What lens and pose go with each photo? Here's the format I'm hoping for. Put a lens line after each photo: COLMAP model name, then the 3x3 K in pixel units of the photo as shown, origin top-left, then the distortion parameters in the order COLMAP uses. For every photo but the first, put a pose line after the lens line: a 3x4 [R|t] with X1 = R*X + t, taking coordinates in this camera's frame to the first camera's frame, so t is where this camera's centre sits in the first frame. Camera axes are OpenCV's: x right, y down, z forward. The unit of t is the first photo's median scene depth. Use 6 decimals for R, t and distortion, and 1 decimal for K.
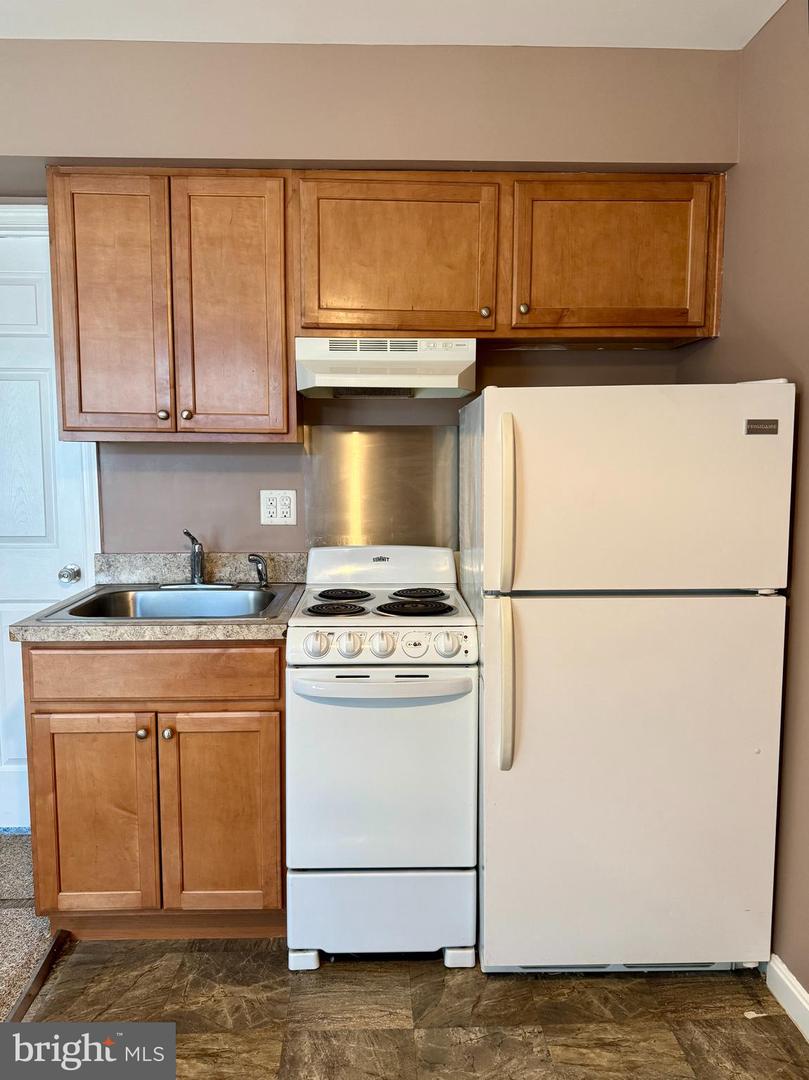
lens RADIAL K [[776.6, 0, 404.5], [0, 776.6, 540.0], [0, 0, 1]] dist [0.070200, -0.092672]
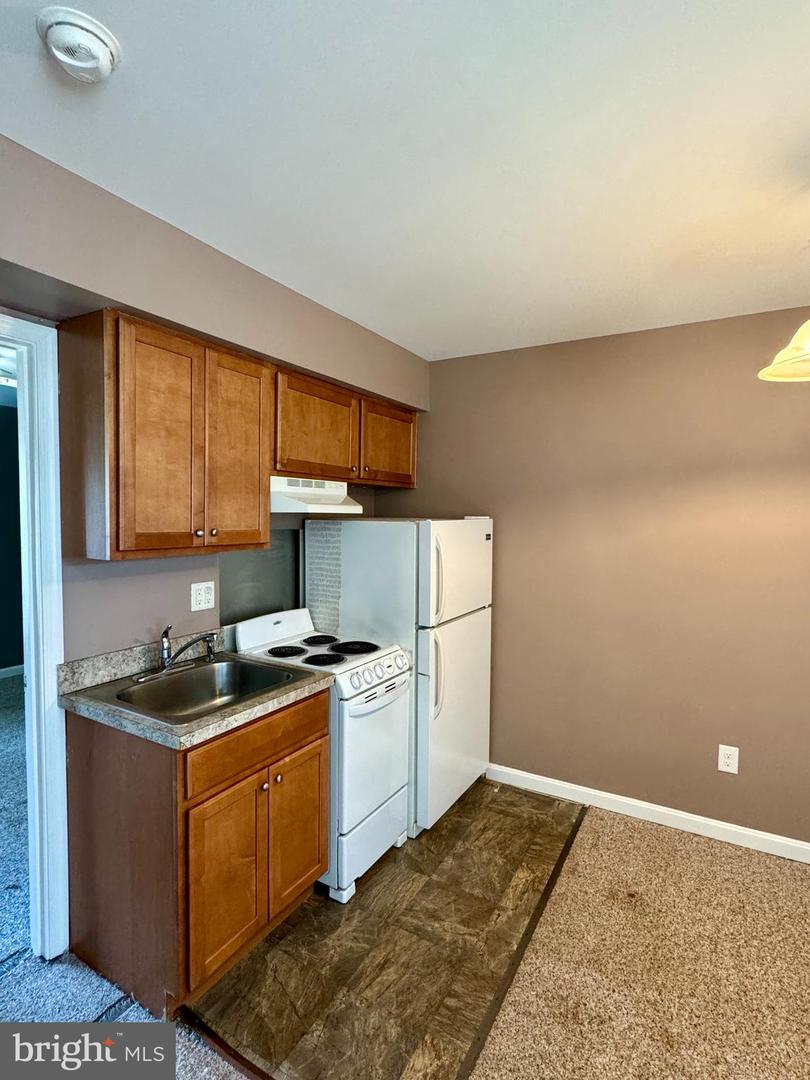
lens RADIAL K [[534.6, 0, 408.5], [0, 534.6, 536.4], [0, 0, 1]] dist [-0.000675, -0.000429]
pose [[0.529275, -0.032625, 0.847823, -0.865151], [0.080386, 0.996694, -0.011830, -0.121519], [-0.844634, 0.074414, 0.530147, 0.285532]]
